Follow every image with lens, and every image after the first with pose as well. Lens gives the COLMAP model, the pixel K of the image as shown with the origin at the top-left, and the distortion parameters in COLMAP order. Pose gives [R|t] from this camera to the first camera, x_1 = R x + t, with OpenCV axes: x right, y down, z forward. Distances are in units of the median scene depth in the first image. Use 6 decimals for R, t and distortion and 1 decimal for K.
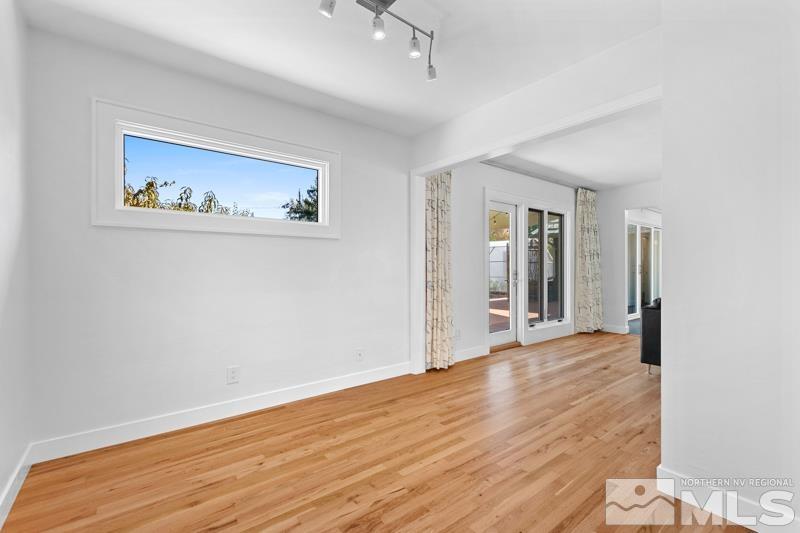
lens RADIAL K [[349.1, 0, 398.9], [0, 349.1, 267.0], [0, 0, 1]] dist [0.003317, -0.000737]
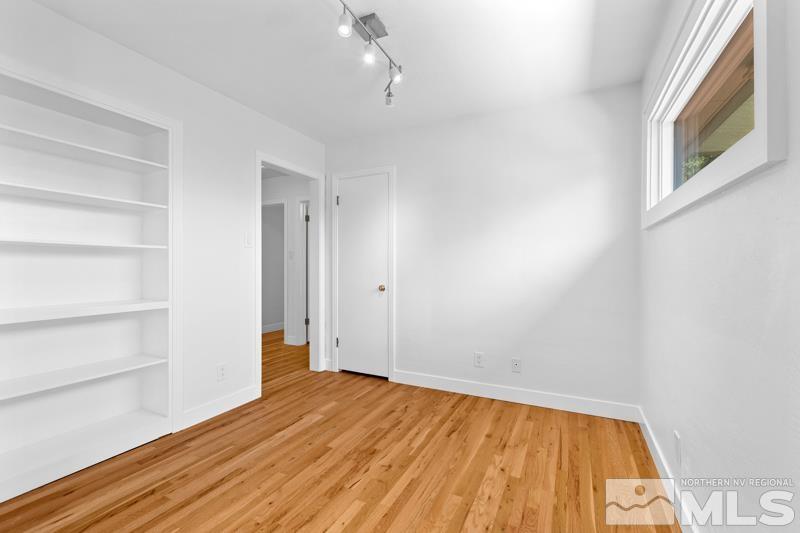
lens RADIAL K [[349.1, 0, 400.4], [0, 349.1, 267.5], [0, 0, 1]] dist [0.003317, -0.000737]
pose [[-0.903662, -0.007413, -0.428182, 0.304533], [-0.007159, 0.999972, -0.002205, 0.007182], [0.428186, 0.001073, -0.903690, 1.900504]]
